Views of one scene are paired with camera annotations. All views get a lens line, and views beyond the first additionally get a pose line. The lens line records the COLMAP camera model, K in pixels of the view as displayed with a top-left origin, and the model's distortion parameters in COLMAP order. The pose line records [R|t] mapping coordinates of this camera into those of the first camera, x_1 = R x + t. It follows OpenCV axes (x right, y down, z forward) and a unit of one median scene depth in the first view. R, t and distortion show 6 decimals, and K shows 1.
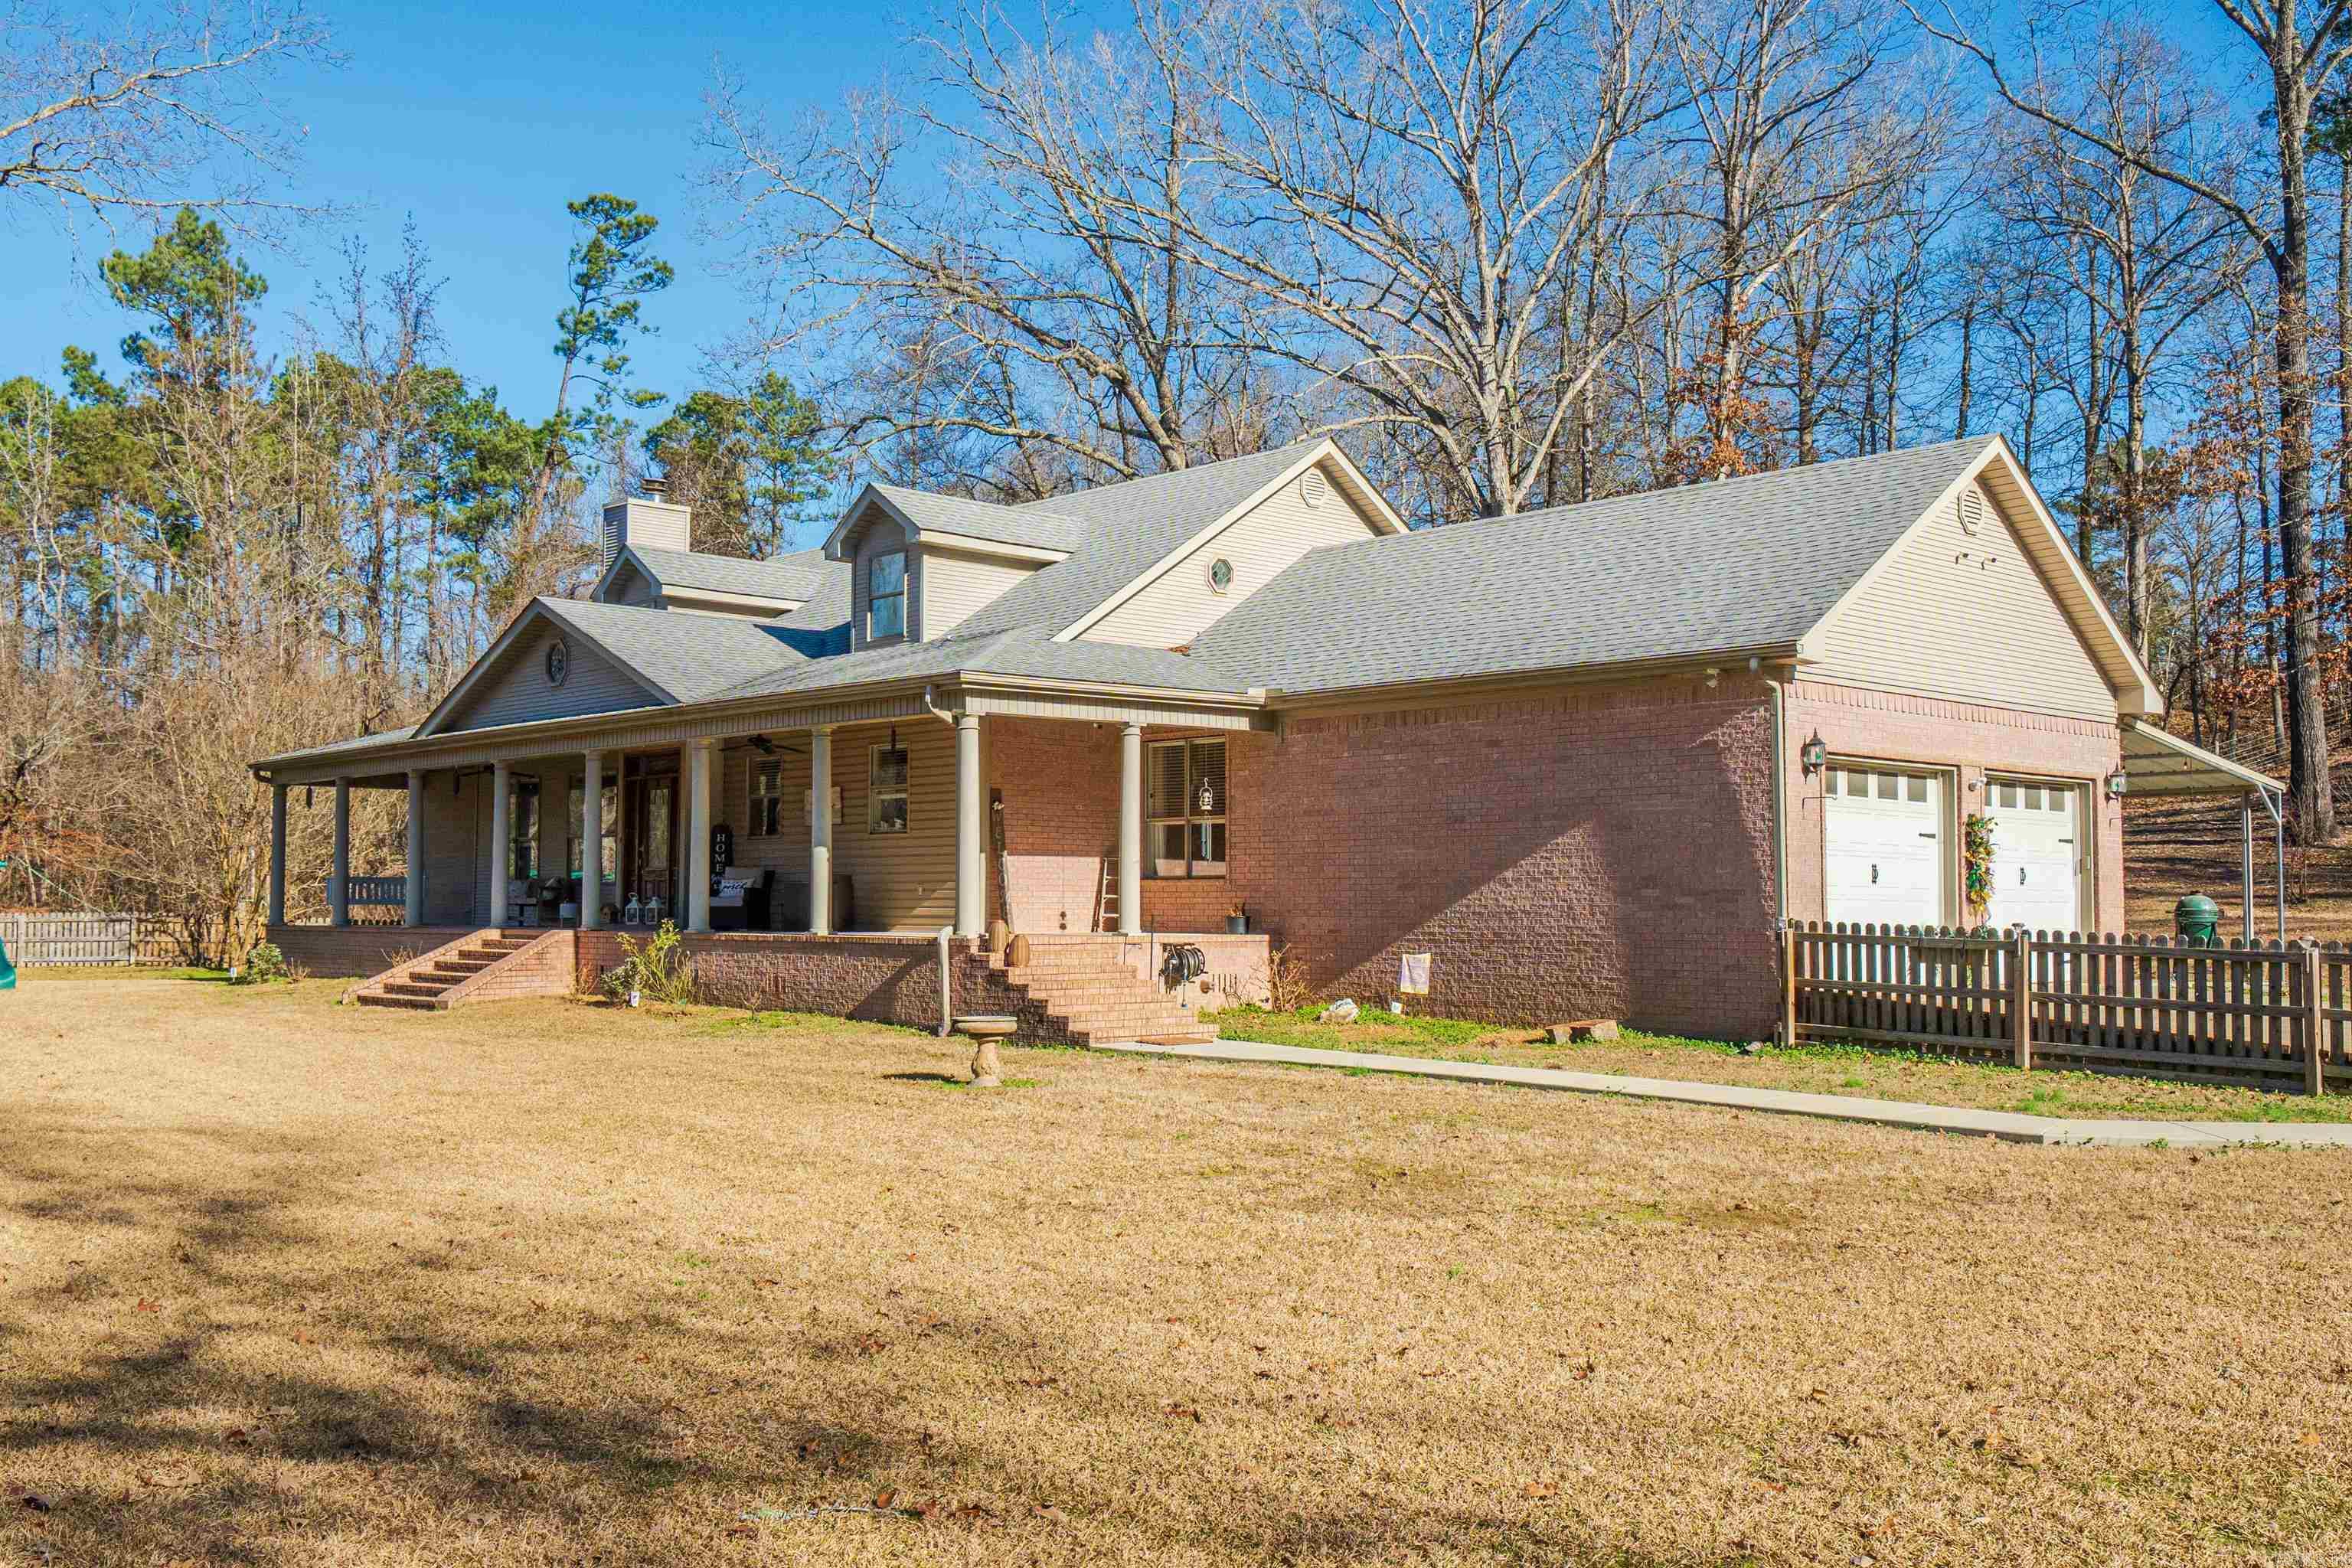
lens RADIAL K [[2163.8, 0, 1180.7], [0, 2163.8, 787.7], [0, 0, 1]] dist [0.011937, 0.000000]
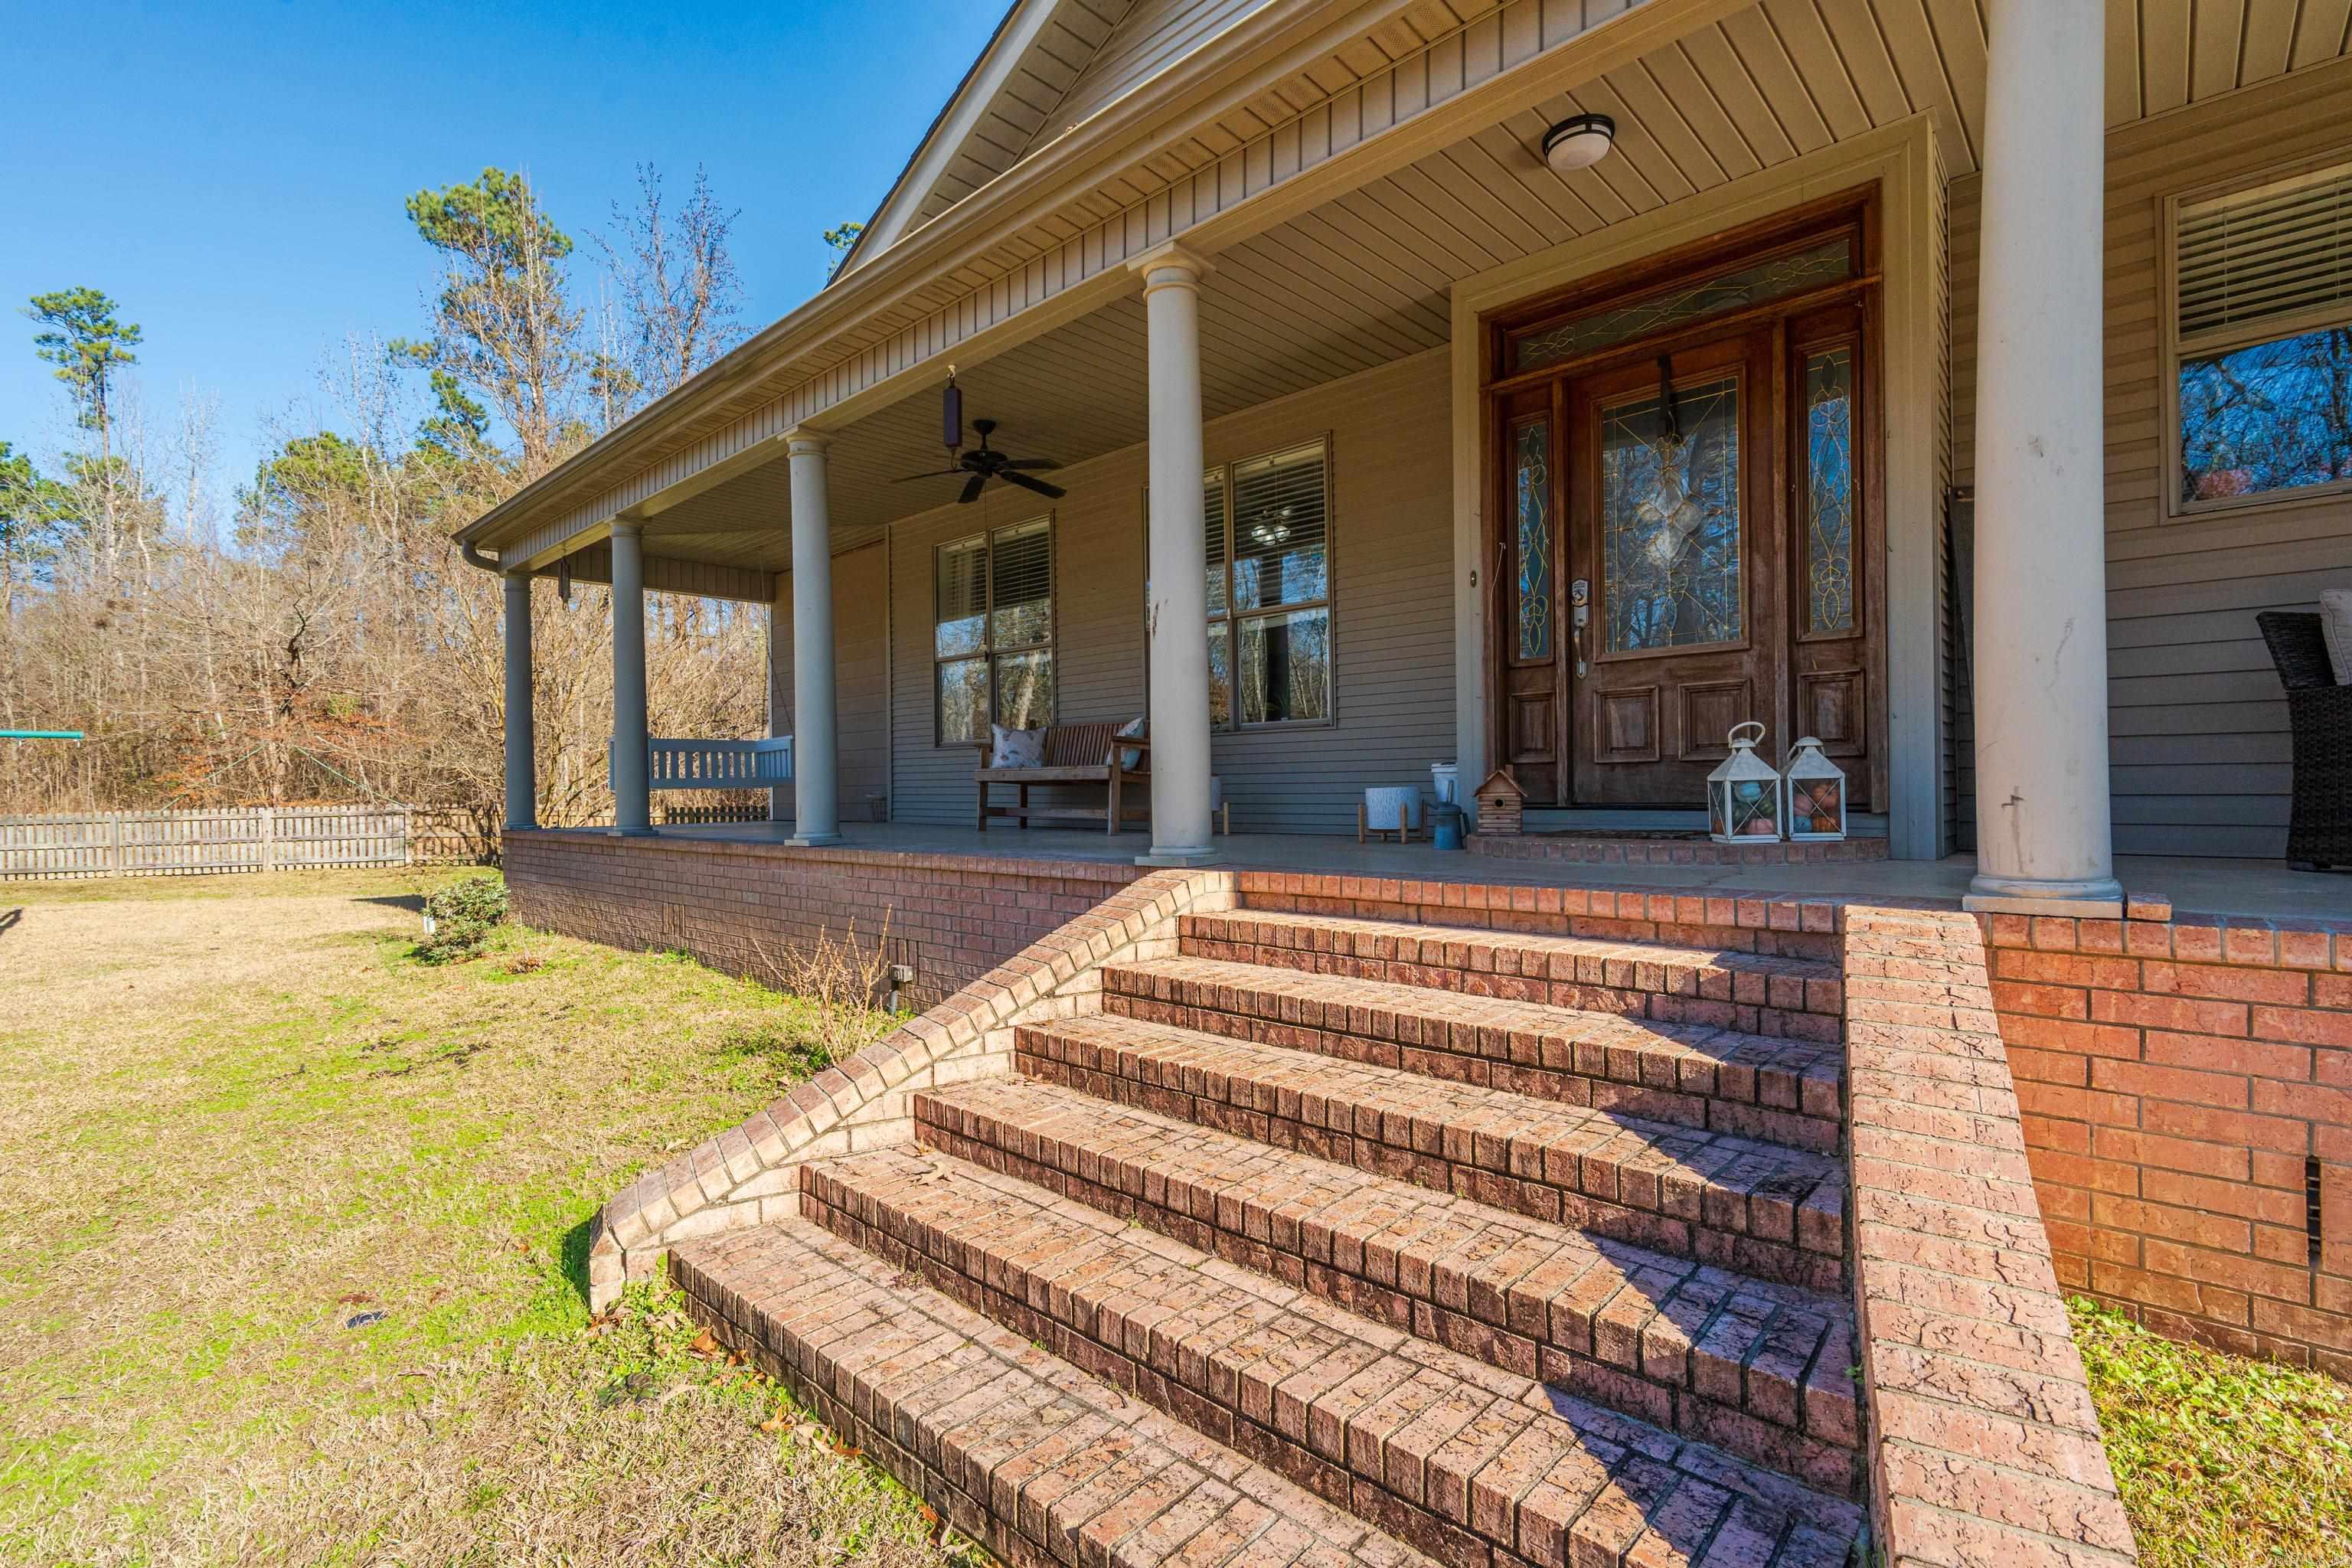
lens RADIAL K [[1062.8, 0, 1163.2], [0, 1062.8, 781.1], [0, 0, 1]] dist [-0.002694, 0.000248]
pose [[0.997644, -0.021054, 0.065294, -0.212338], [0.017456, 0.998323, 0.055197, 0.030549], [-0.066346, -0.053927, 0.996338, 0.563559]]
